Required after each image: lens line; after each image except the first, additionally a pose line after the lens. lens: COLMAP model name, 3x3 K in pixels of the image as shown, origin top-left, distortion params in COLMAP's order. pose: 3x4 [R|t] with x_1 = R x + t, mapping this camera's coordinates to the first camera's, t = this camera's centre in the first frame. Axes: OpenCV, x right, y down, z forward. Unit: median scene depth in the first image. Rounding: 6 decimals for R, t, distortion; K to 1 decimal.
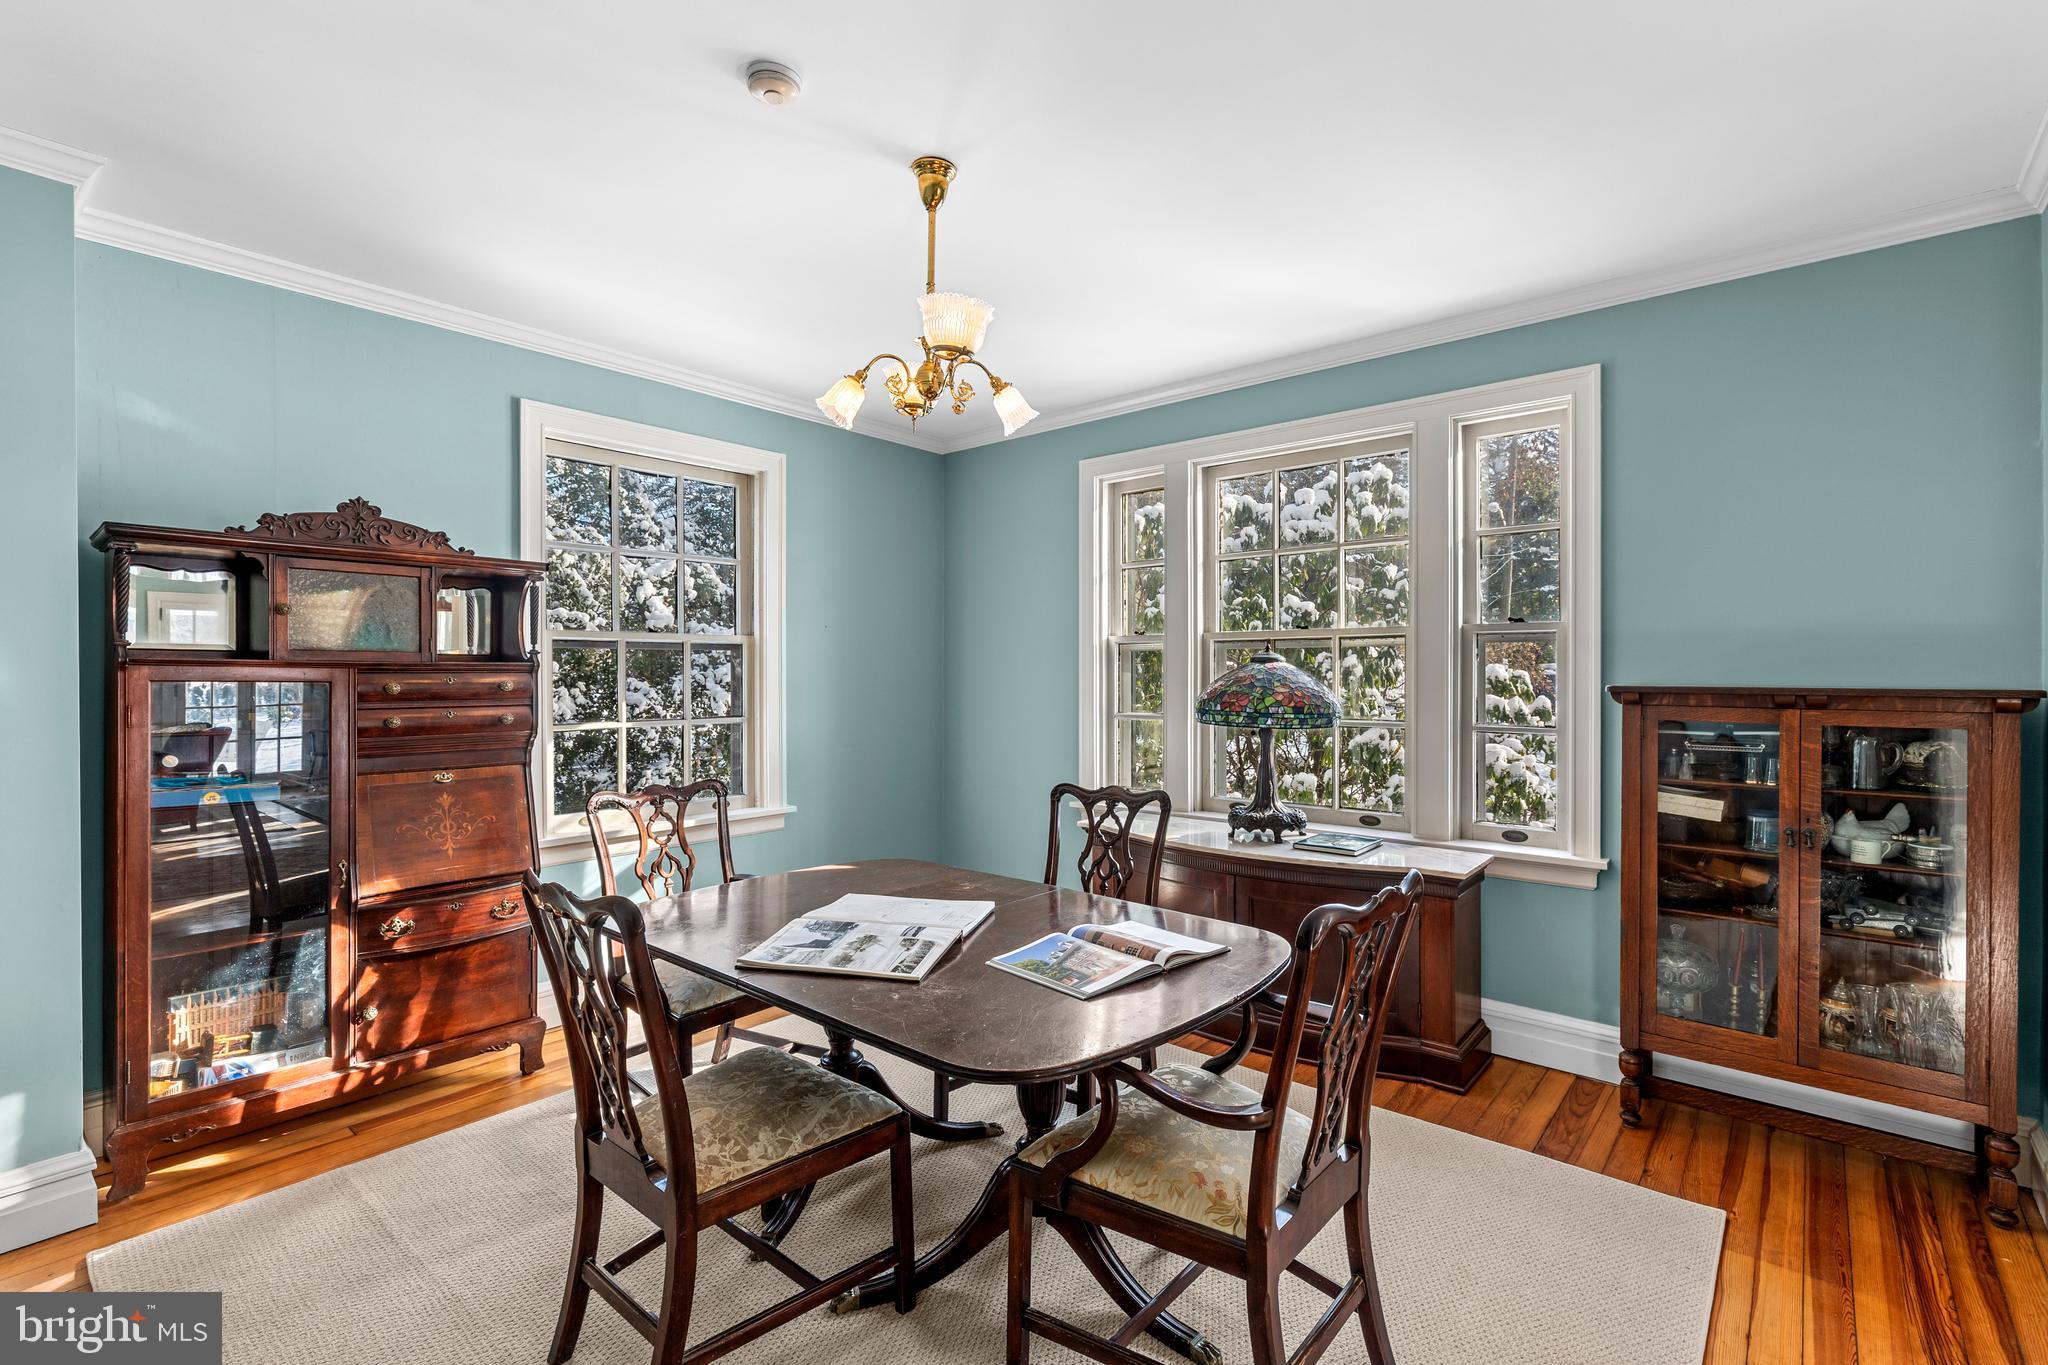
lens RADIAL K [[936.4, 0, 1035.7], [0, 936.4, 686.5], [0, 0, 1]] dist [0.008554, -0.001751]
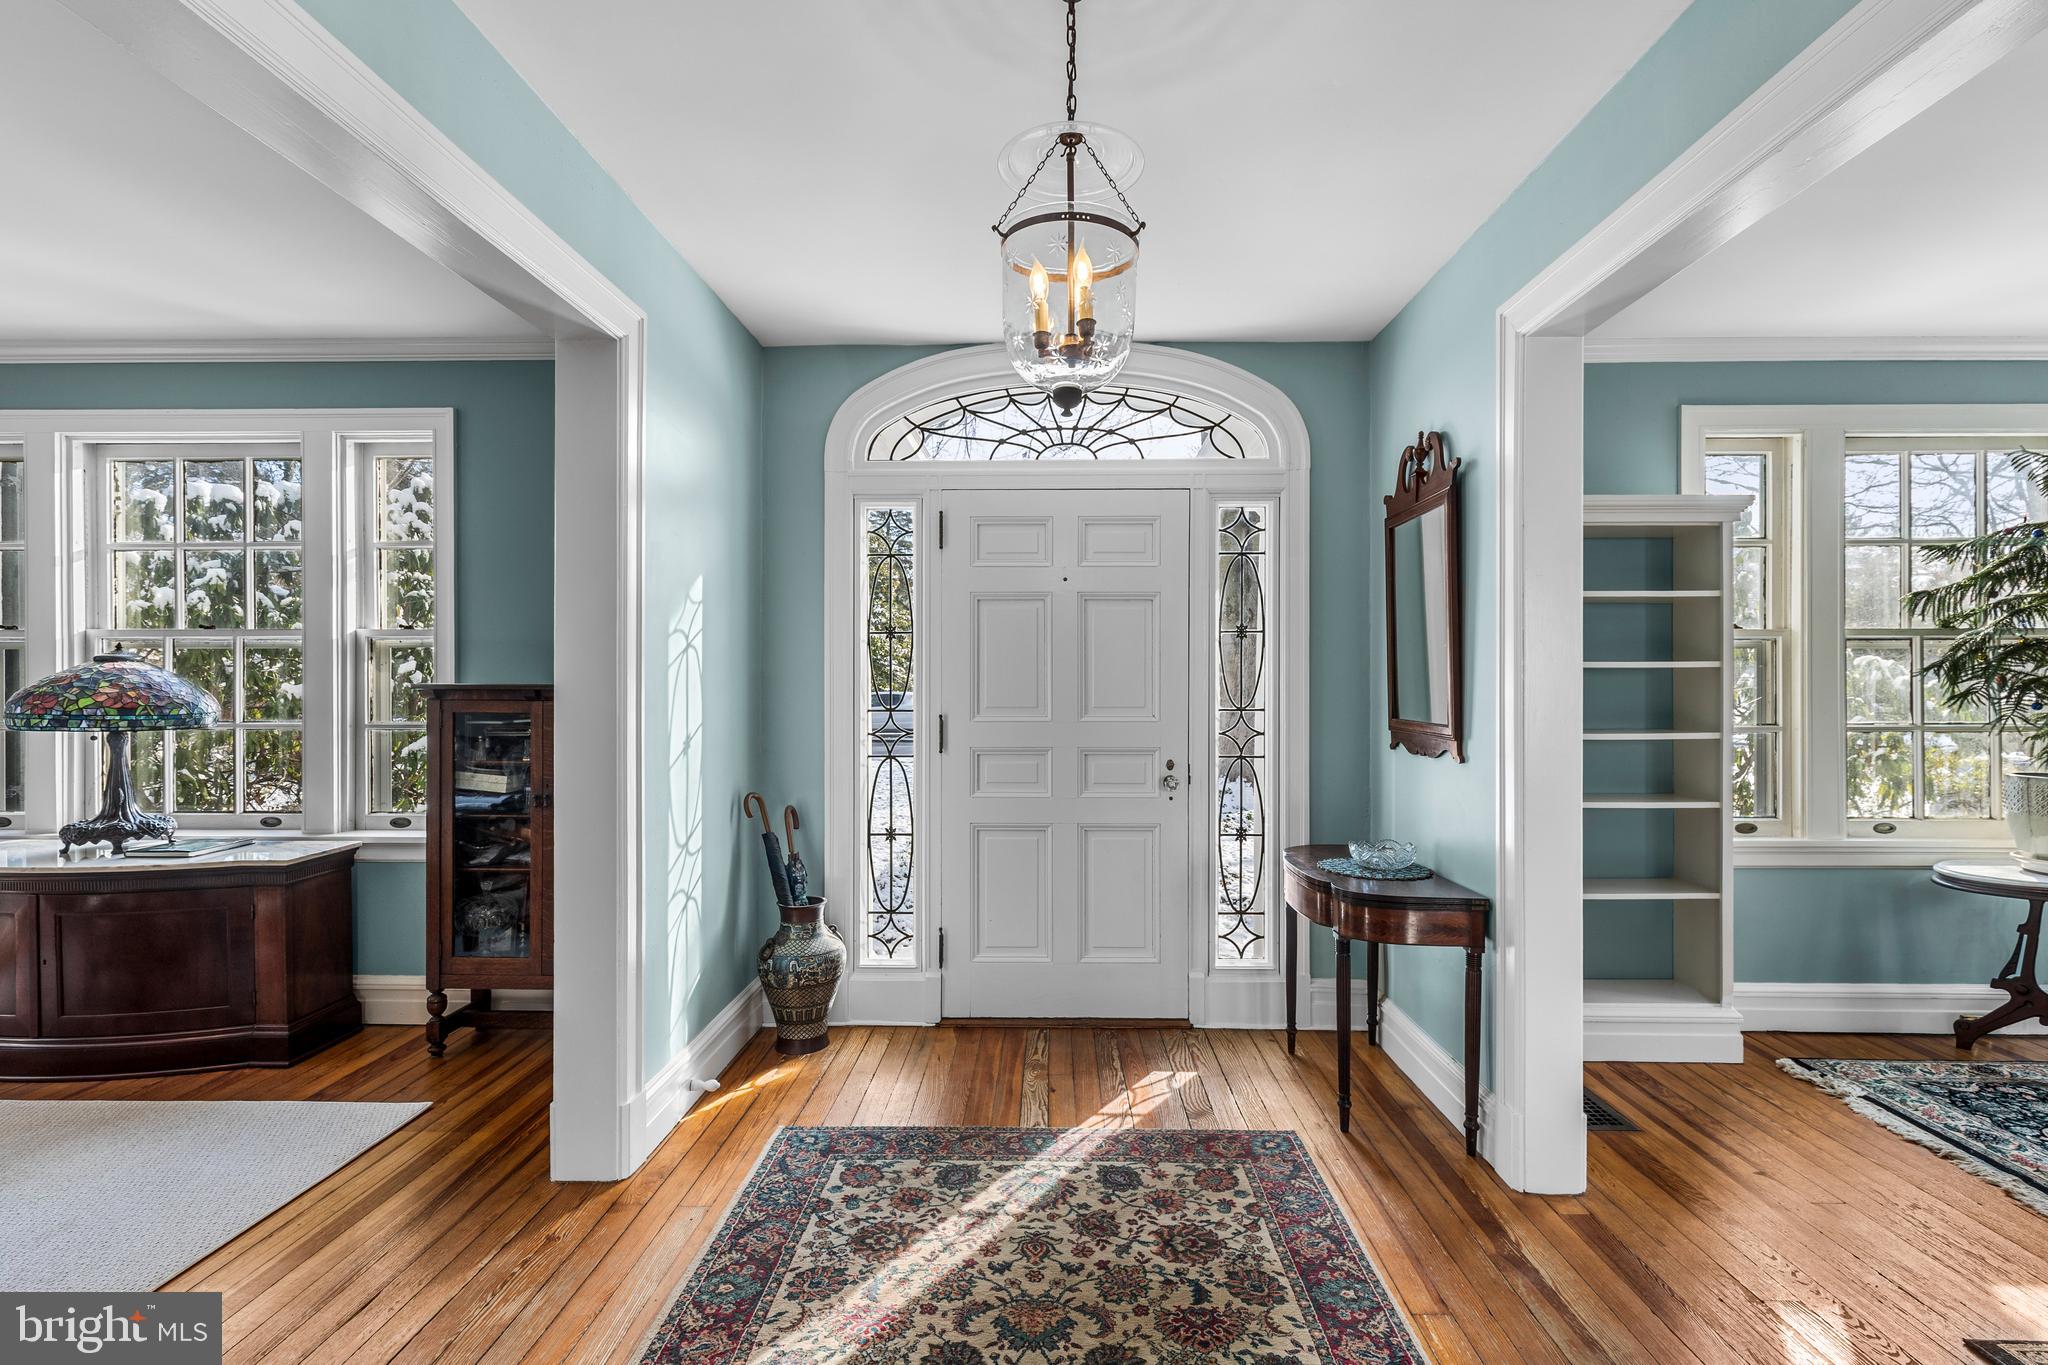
lens RADIAL K [[936.4, 0, 1013.3], [0, 936.4, 684.8], [0, 0, 1]] dist [0.008554, -0.001751]
pose [[0.771186, -0.003287, 0.636601, 0.366655], [0.005868, 0.999981, -0.001946, 0.005043], [-0.636582, 0.005236, 0.771191, -0.316471]]
